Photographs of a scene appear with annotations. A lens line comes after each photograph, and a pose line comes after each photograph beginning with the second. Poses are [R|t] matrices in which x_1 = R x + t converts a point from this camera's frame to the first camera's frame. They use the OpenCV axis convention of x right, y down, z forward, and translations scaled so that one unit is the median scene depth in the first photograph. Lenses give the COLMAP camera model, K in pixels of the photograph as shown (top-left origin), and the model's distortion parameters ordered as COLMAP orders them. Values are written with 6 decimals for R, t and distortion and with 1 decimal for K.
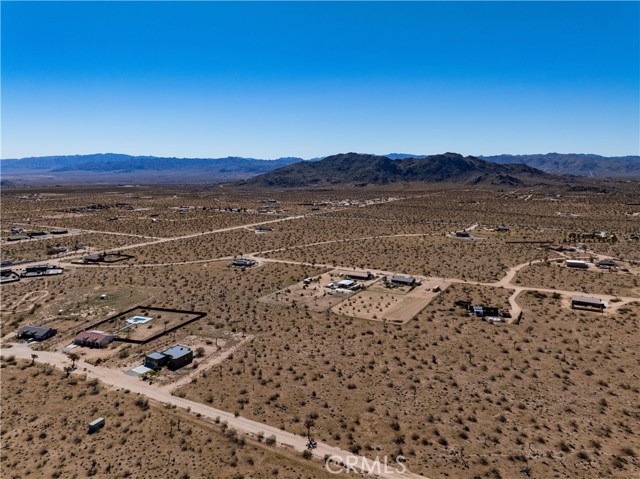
lens RADIAL K [[450.4, 0, 321.3], [0, 450.4, 240.0], [0, 0, 1]] dist [-0.039519, 0.003458]
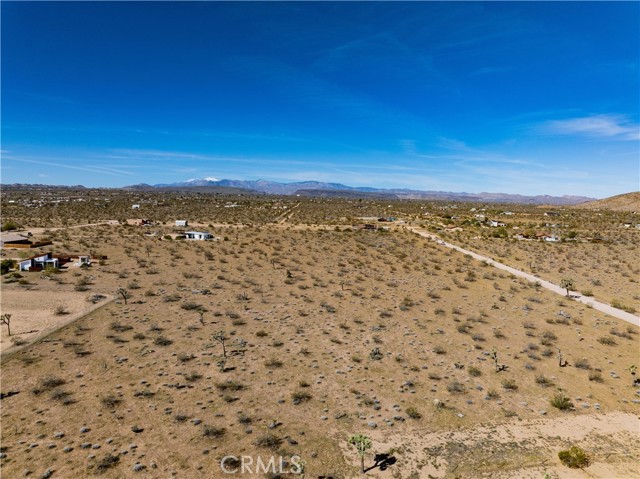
lens RADIAL K [[445.3, 0, 321.5], [0, 445.3, 271.2], [0, 0, 1]] dist [-0.038976, 0.000978]
pose [[-0.494223, -0.152893, 0.855784, -0.315568], [0.113073, 0.964745, 0.237660, 0.092826], [-0.861950, 0.214224, -0.459511, 1.121332]]
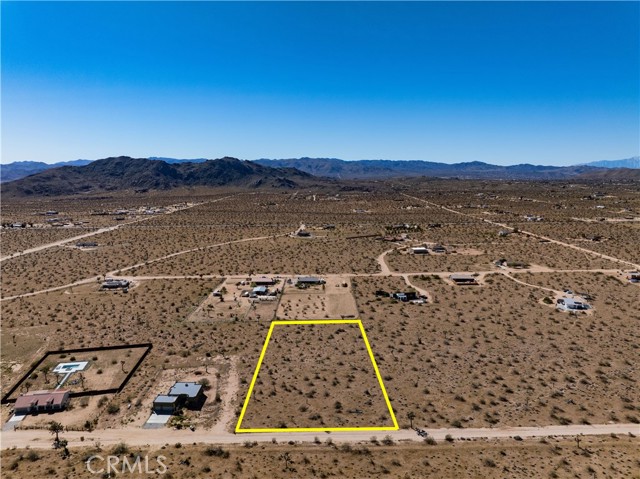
lens RADIAL K [[450.4, 0, 321.3], [0, 450.4, 240.0], [0, 0, 1]] dist [-0.039519, 0.003458]
pose [[0.869250, -0.077941, 0.488191, -0.444245], [0.082106, 0.996540, 0.012907, -0.022364], [-0.487508, 0.028864, 0.872642, 0.105749]]
